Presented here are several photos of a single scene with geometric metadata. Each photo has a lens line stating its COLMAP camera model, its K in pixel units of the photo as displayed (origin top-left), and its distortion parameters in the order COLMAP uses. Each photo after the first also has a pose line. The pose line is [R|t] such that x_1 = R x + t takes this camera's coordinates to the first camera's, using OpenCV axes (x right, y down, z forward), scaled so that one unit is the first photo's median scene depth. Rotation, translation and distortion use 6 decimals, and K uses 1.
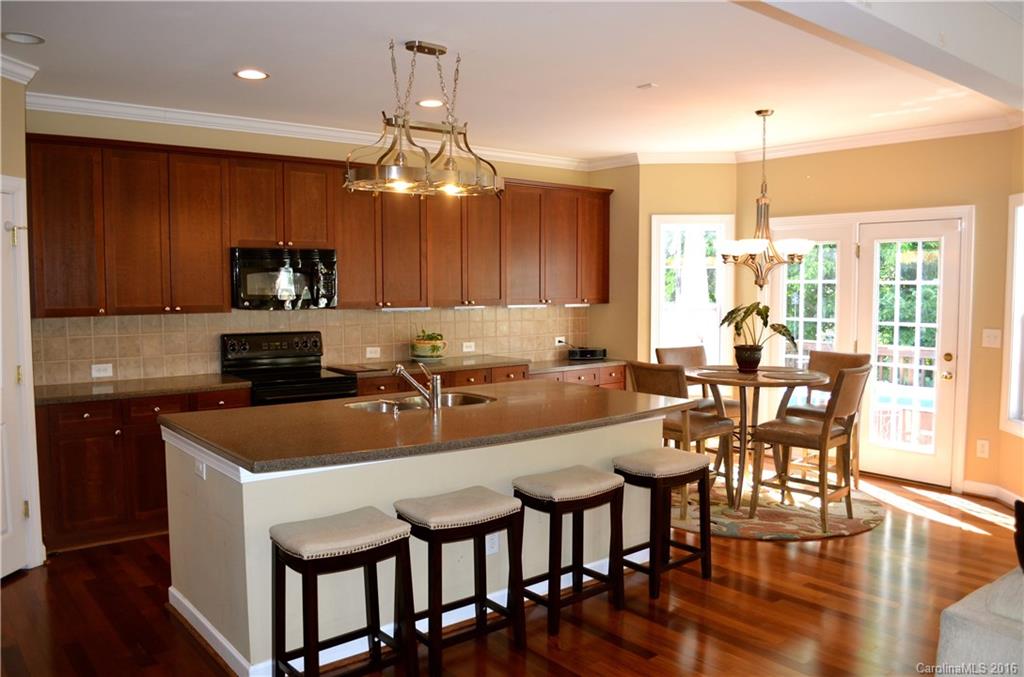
lens RADIAL K [[801.5, 0, 510.6], [0, 801.5, 336.4], [0, 0, 1]] dist [-0.082772, 0.018403]
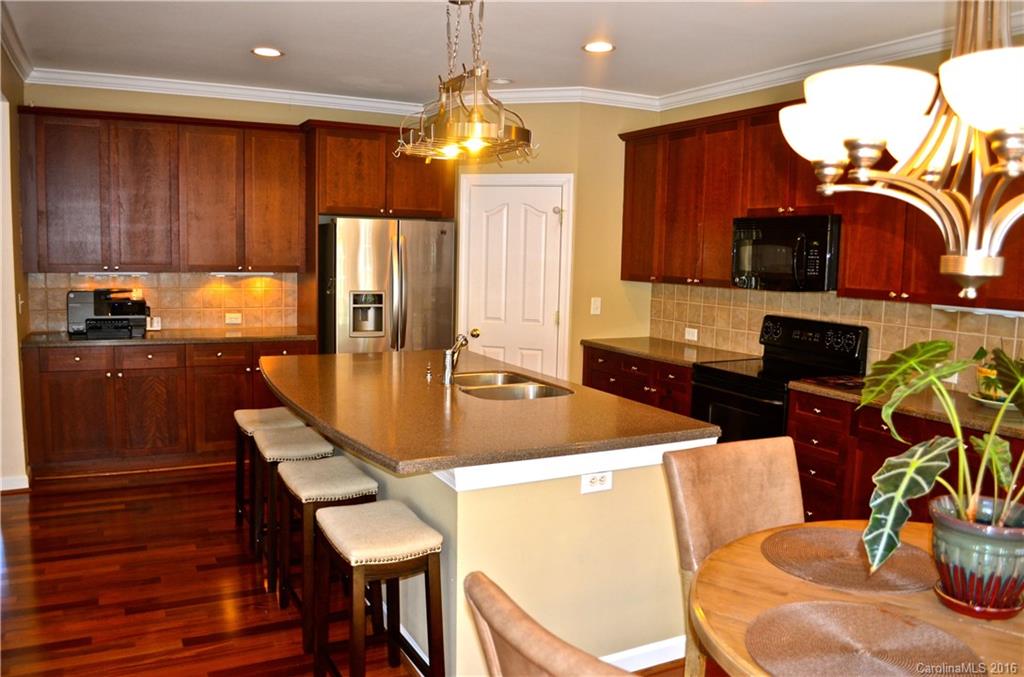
lens RADIAL K [[801.5, 0, 518.5], [0, 801.5, 338.0], [0, 0, 1]] dist [-0.082772, 0.018403]
pose [[-0.199398, 0.095412, -0.975262, 0.522099], [-0.099203, 0.988170, 0.116957, -0.049009], [0.974884, 0.120070, -0.187574, 0.810170]]
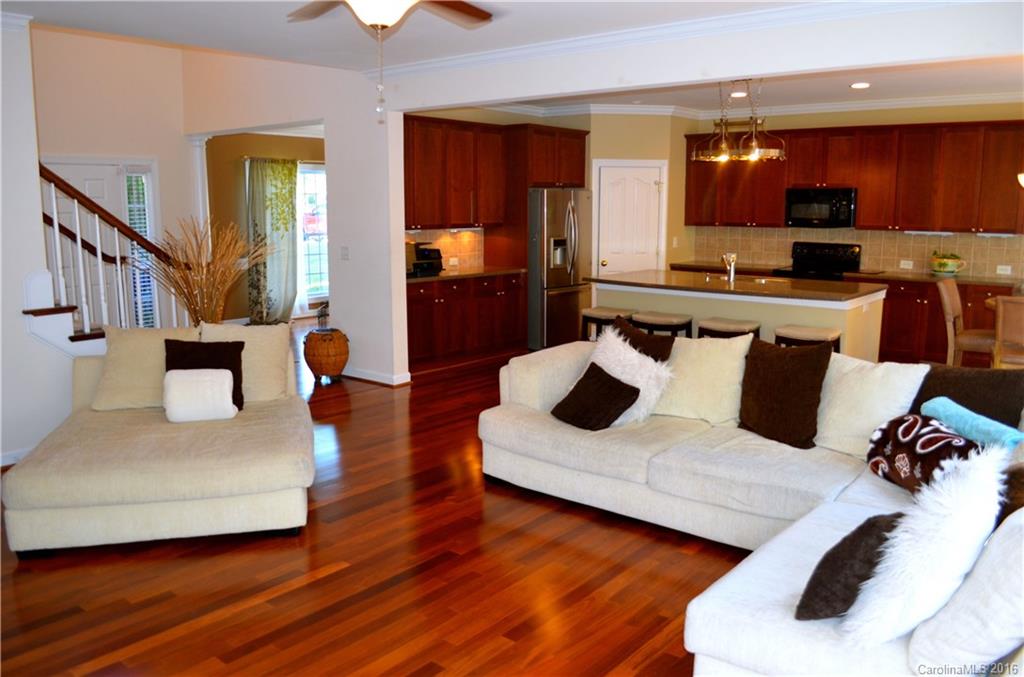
lens RADIAL K [[801.5, 0, 513.4], [0, 801.5, 342.5], [0, 0, 1]] dist [-0.082772, 0.018403]
pose [[0.194897, 0.160910, -0.967535, 1.028416], [-0.072700, 0.986108, 0.149354, 0.000387], [0.978126, 0.041231, 0.203887, 0.098194]]
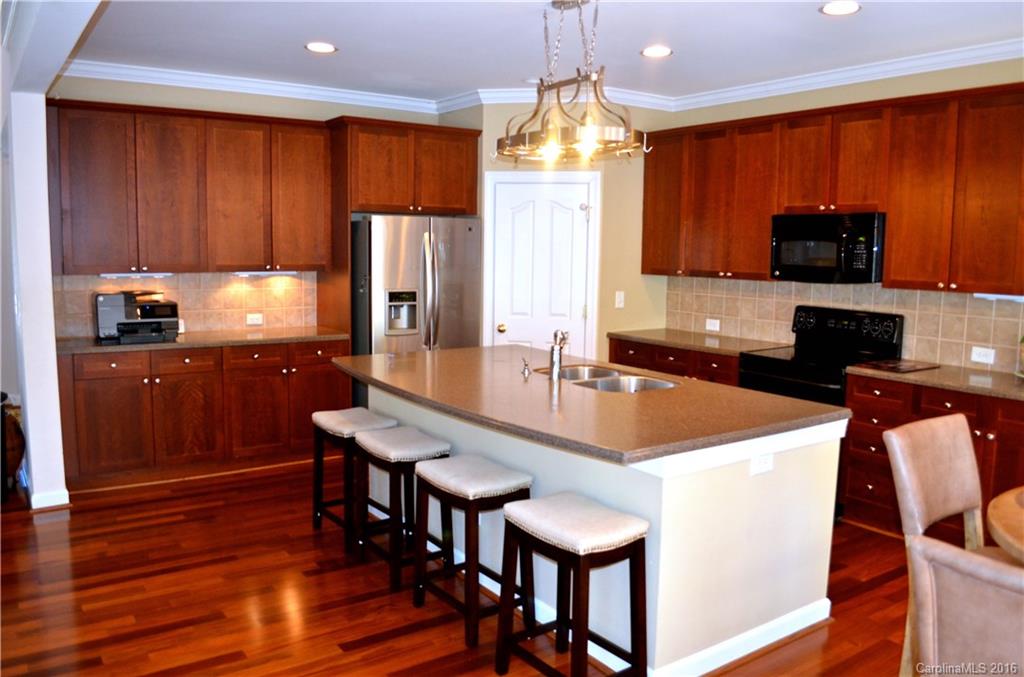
lens RADIAL K [[801.5, 0, 519.9], [0, 801.5, 337.7], [0, 0, 1]] dist [-0.082772, 0.018403]
pose [[-0.067535, 0.107302, -0.991930, 0.562814], [-0.090549, 0.989438, 0.113197, -0.038033], [0.993599, 0.097463, -0.057105, 0.652494]]
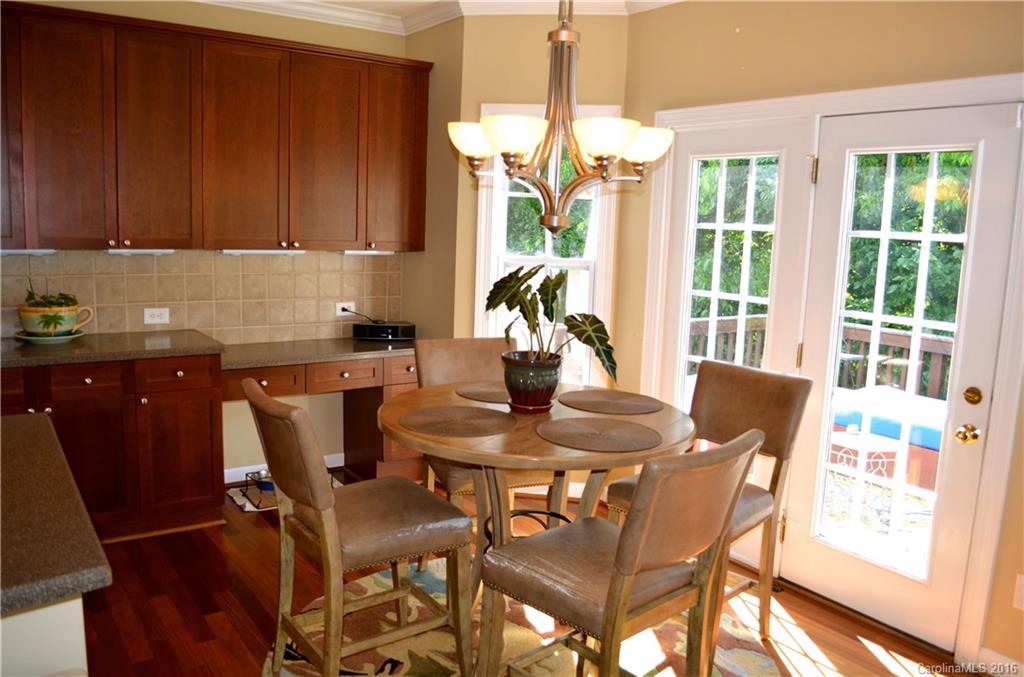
lens RADIAL K [[801.5, 0, 512.1], [0, 801.5, 338.6], [0, 0, 1]] dist [-0.082772, 0.018403]
pose [[0.997109, 0.046456, -0.060134, 0.286069], [-0.041525, 0.995865, 0.080799, -0.033128], [0.063639, -0.078068, 0.994915, 0.477794]]
